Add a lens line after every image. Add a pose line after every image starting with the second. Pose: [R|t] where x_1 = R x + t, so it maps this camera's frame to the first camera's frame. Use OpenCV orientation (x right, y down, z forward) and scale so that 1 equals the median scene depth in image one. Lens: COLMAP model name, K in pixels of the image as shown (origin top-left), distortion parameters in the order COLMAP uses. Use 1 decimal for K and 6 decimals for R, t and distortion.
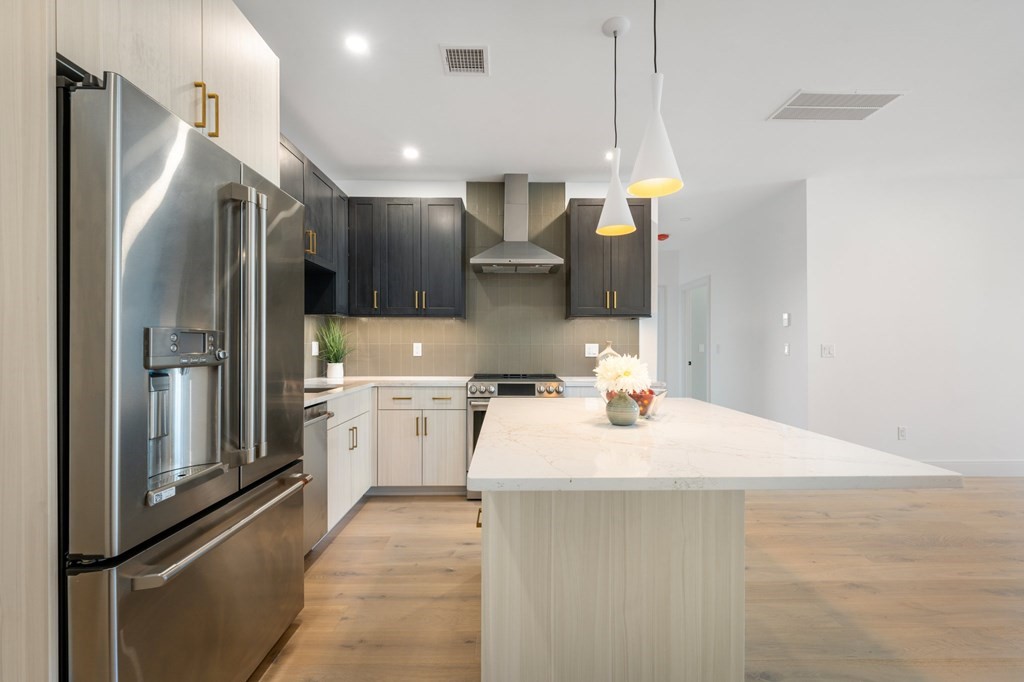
lens RADIAL K [[418.7, 0, 512.1], [0, 418.7, 348.5], [0, 0, 1]] dist [-0.000682, 0.000410]
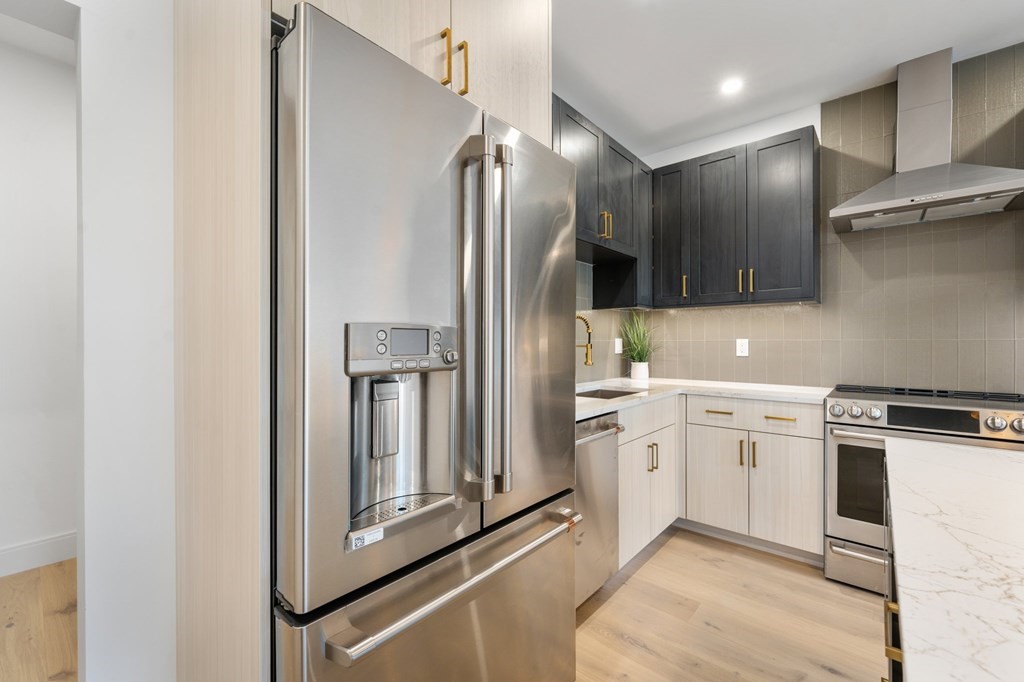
lens RADIAL K [[418.7, 0, 515.9], [0, 418.7, 343.8], [0, 0, 1]] dist [-0.000682, 0.000410]
pose [[0.747952, -0.001783, -0.663750, -0.035038], [0.000204, 0.999997, -0.002456, -0.002837], [0.663752, 0.001701, 0.747951, 0.191238]]
